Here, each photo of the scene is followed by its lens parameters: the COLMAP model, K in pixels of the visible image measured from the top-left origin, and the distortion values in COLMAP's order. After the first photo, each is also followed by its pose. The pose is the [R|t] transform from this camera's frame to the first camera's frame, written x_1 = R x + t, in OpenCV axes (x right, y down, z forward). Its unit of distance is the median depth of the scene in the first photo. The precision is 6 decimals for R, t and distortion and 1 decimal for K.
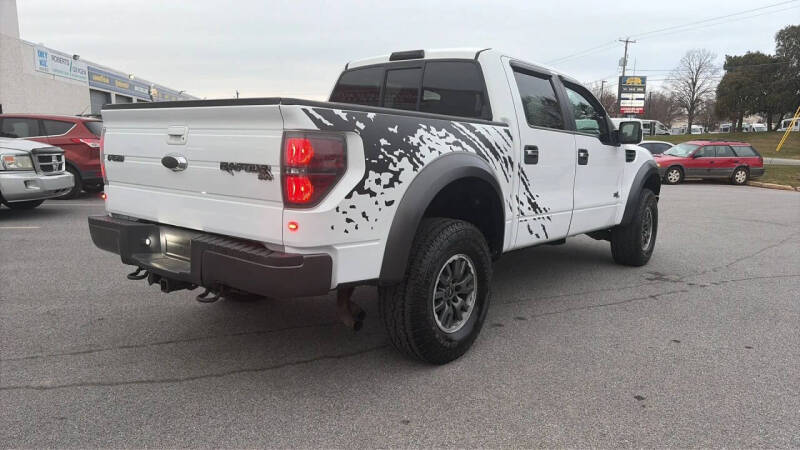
lens RADIAL K [[580.6, 0, 403.7], [0, 580.6, 227.9], [0, 0, 1]] dist [0.054187, -0.047827]
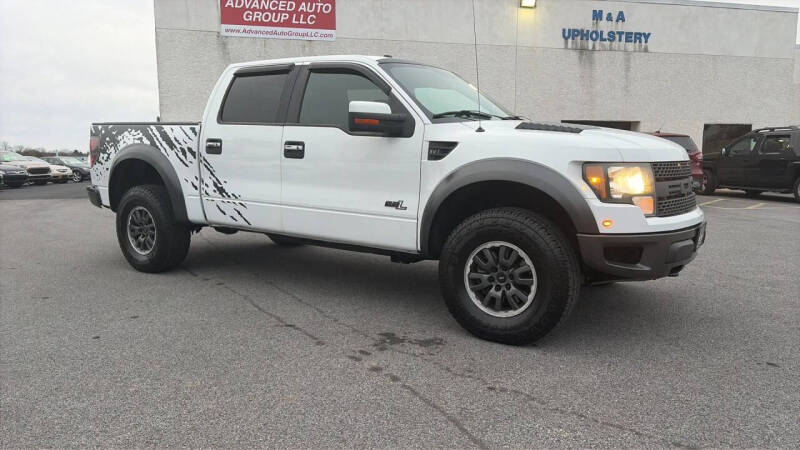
lens RADIAL K [[580.6, 0, 401.4], [0, 580.6, 225.5], [0, 0, 1]] dist [0.054187, -0.047827]
pose [[0.077762, 0.104131, -0.991519, 1.601788], [-0.150485, 0.984362, 0.091577, -0.145514], [0.985549, 0.142087, 0.092216, 1.412211]]
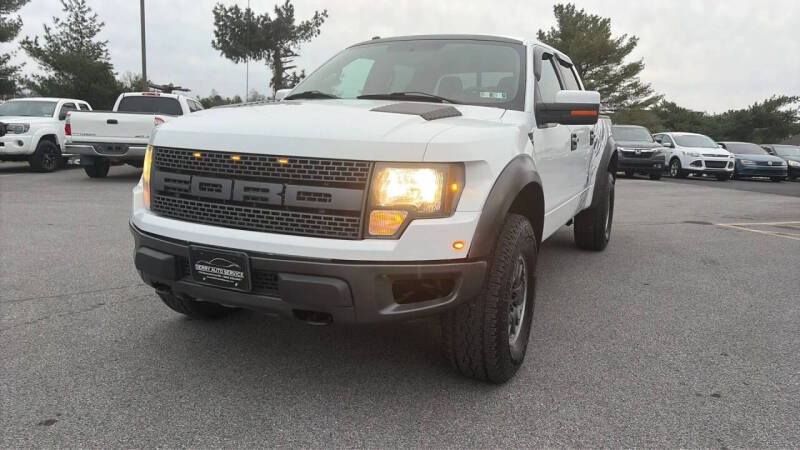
lens RADIAL K [[580.6, 0, 402.4], [0, 580.6, 223.2], [0, 0, 1]] dist [0.054187, -0.047827]
pose [[-0.974925, -0.021432, -0.221498, 0.572470], [-0.089444, 0.949152, 0.301846, -0.381617], [0.203766, 0.314089, -0.927269, 2.671675]]
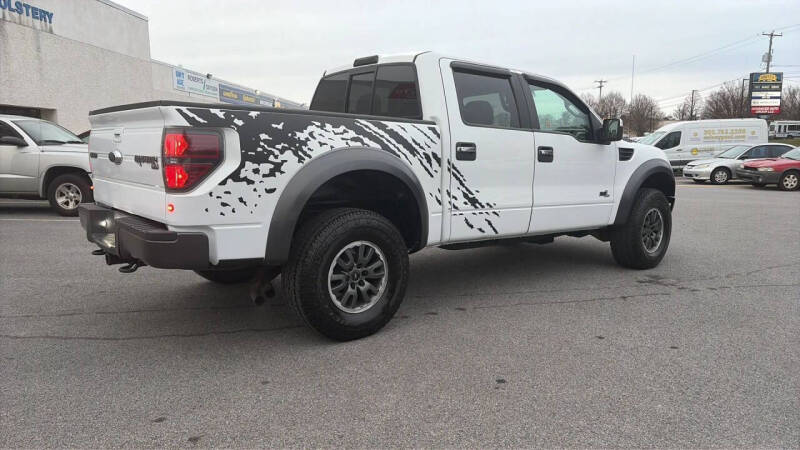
lens RADIAL K [[580.6, 0, 398.8], [0, 580.6, 225.2], [0, 0, 1]] dist [0.054187, -0.047827]
pose [[0.976607, 0.018321, -0.214249, 0.356052], [-0.022176, 0.999632, -0.015602, 0.027947], [0.213884, 0.019988, 0.976654, -0.042994]]
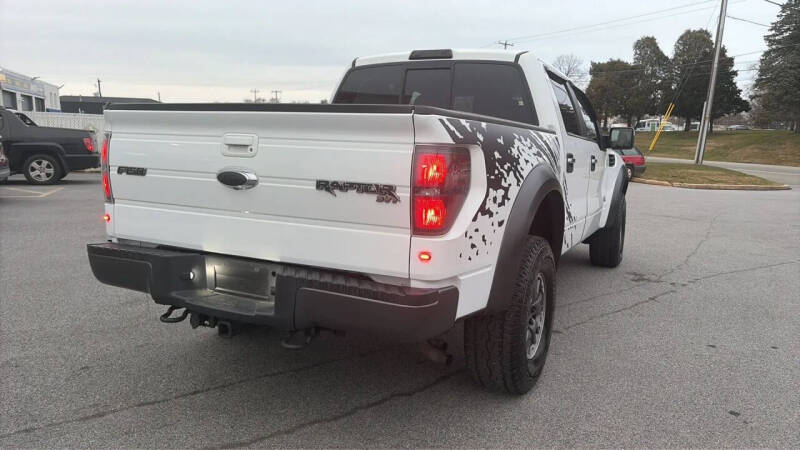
lens RADIAL K [[580.6, 0, 417.7], [0, 580.6, 227.0], [0, 0, 1]] dist [0.054187, -0.047827]
pose [[0.975176, -0.025399, 0.219968, -0.264700], [0.024045, 0.999672, 0.008830, -0.036950], [-0.220120, -0.003322, 0.975467, 0.121387]]
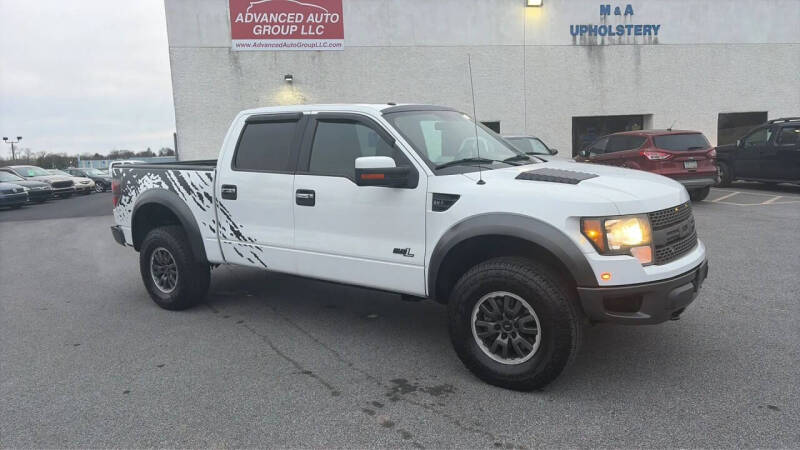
lens RADIAL K [[580.6, 0, 399.0], [0, 580.6, 218.0], [0, 0, 1]] dist [0.054187, -0.047827]
pose [[0.048660, 0.107316, -0.993033, 1.634695], [-0.109641, 0.988777, 0.101484, -0.260261], [0.992779, 0.103939, 0.059880, 1.412777]]
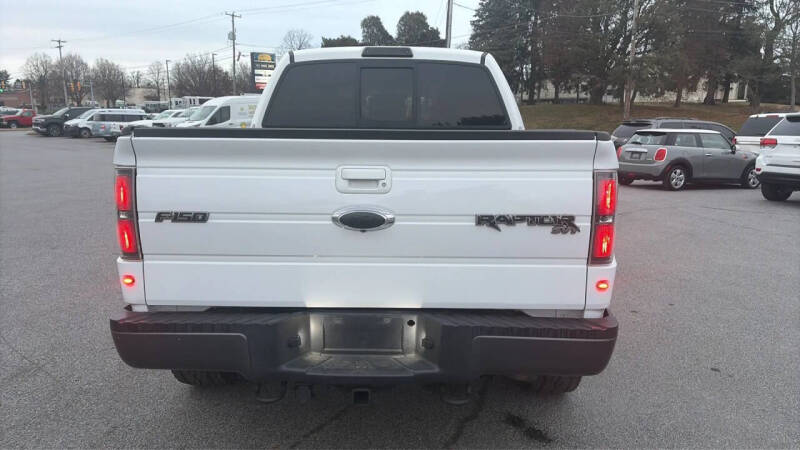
lens RADIAL K [[580.6, 0, 402.9], [0, 580.6, 227.3], [0, 0, 1]] dist [0.054187, -0.047827]
pose [[0.793285, -0.128035, 0.595236, -0.617985], [0.100899, 0.991767, 0.078858, -0.122683], [-0.600432, -0.002499, 0.799672, 0.346095]]
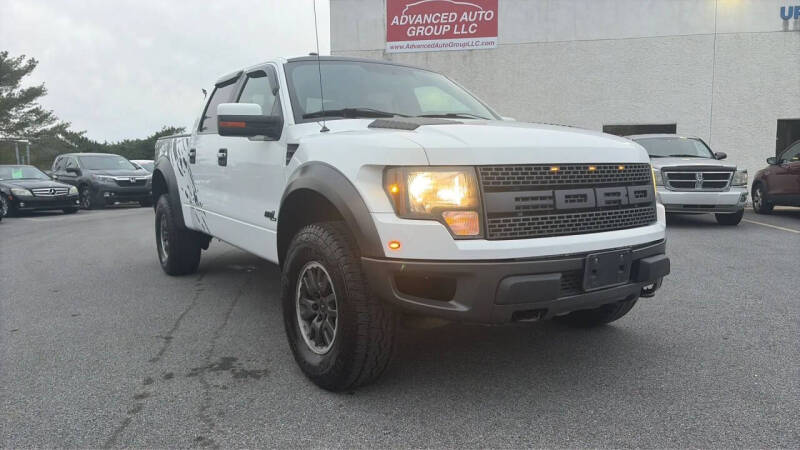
lens RADIAL K [[580.6, 0, 409.9], [0, 580.6, 225.3], [0, 0, 1]] dist [0.054187, -0.047827]
pose [[-0.314866, 0.079156, -0.945830, 1.382257], [-0.139522, 0.981831, 0.128615, -0.224515], [0.938825, 0.172461, -0.298101, 2.000436]]
